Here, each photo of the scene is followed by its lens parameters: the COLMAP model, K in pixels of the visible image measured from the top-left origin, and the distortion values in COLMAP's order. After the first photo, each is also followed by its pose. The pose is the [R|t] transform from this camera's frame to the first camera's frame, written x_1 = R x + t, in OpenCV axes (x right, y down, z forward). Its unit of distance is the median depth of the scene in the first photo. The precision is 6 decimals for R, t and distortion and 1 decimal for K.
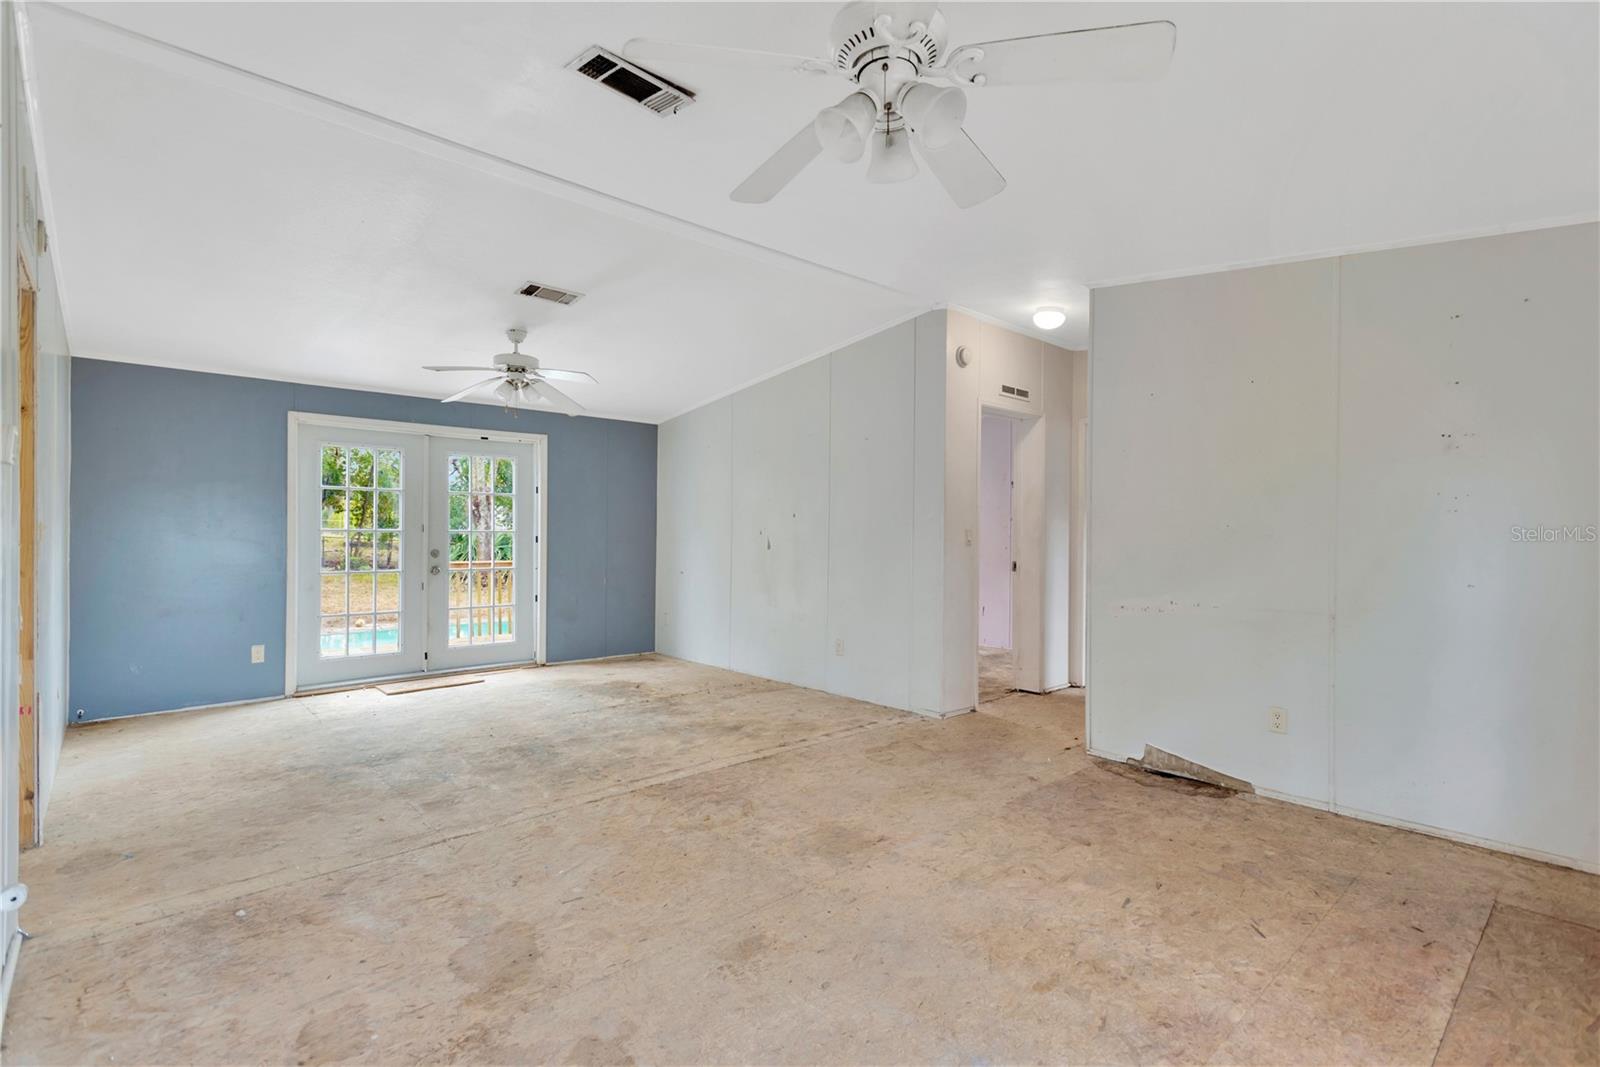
lens RADIAL K [[748.4, 0, 797.5], [0, 748.4, 532.8], [0, 0, 1]] dist [0.001304, 0.000329]
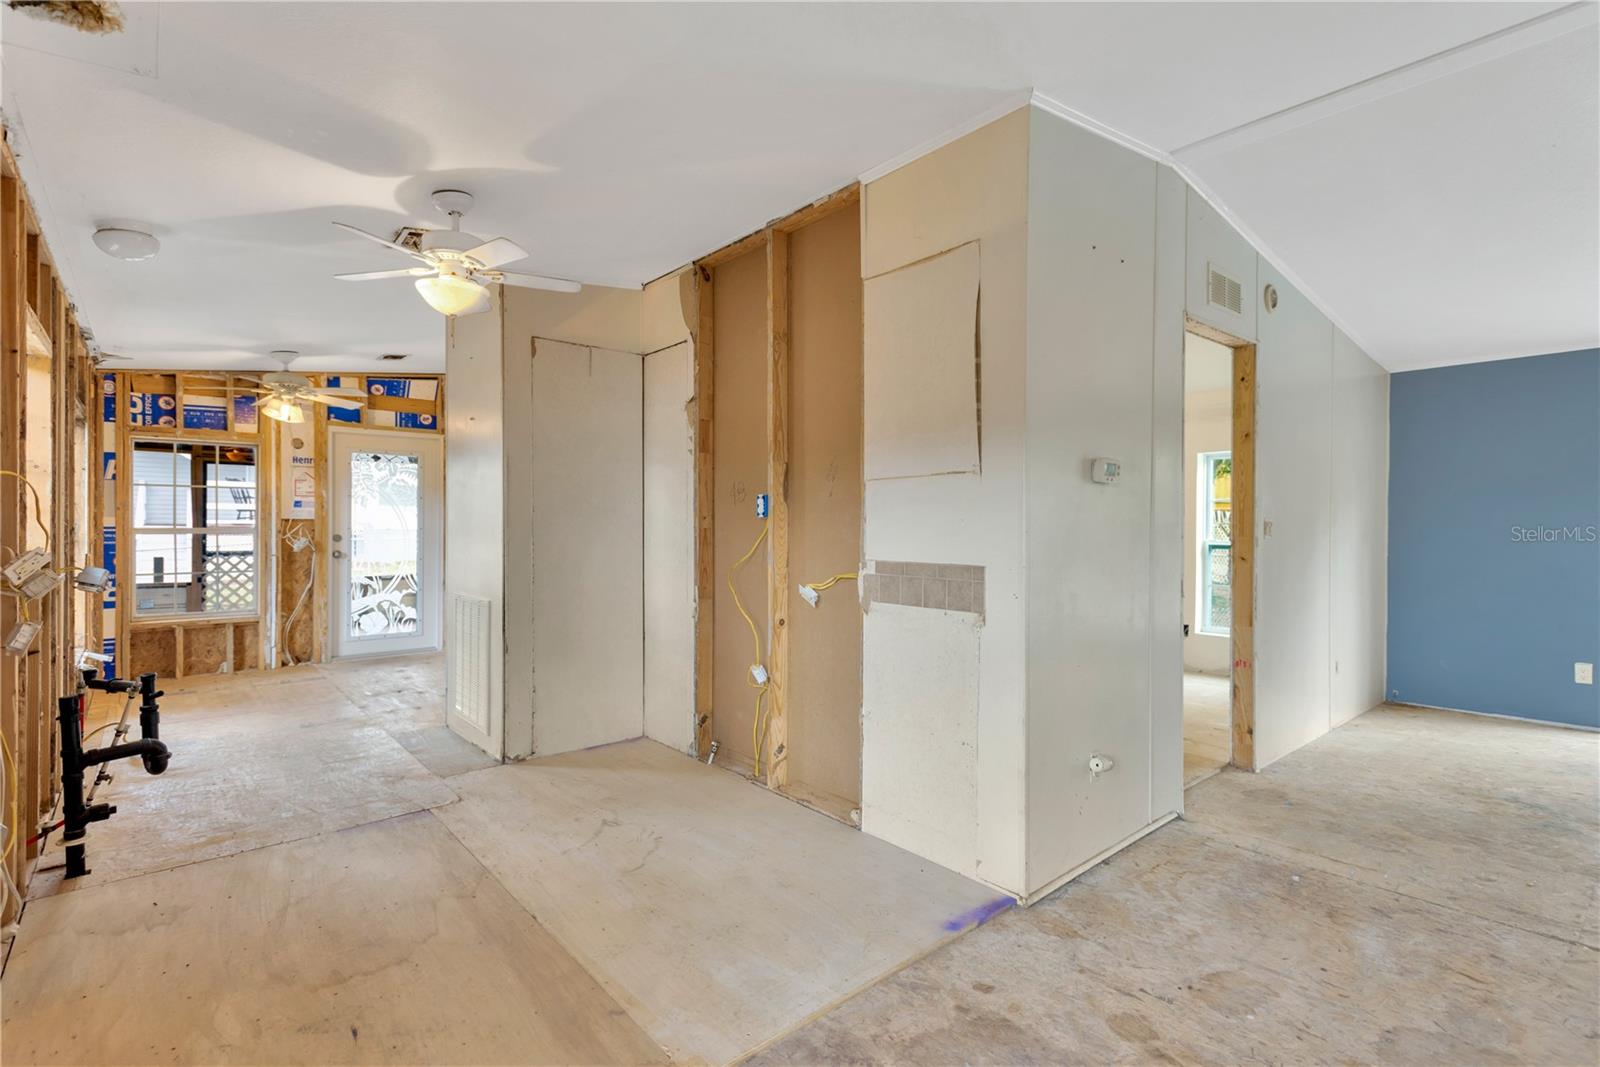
lens RADIAL K [[748.4, 0, 797.7], [0, 748.4, 531.1], [0, 0, 1]] dist [0.001304, 0.000329]
pose [[-0.032741, 0.001579, -0.999463, 0.344792], [-0.002348, 0.999996, 0.001657, 0.002192], [0.999461, 0.002401, -0.032737, 0.289645]]
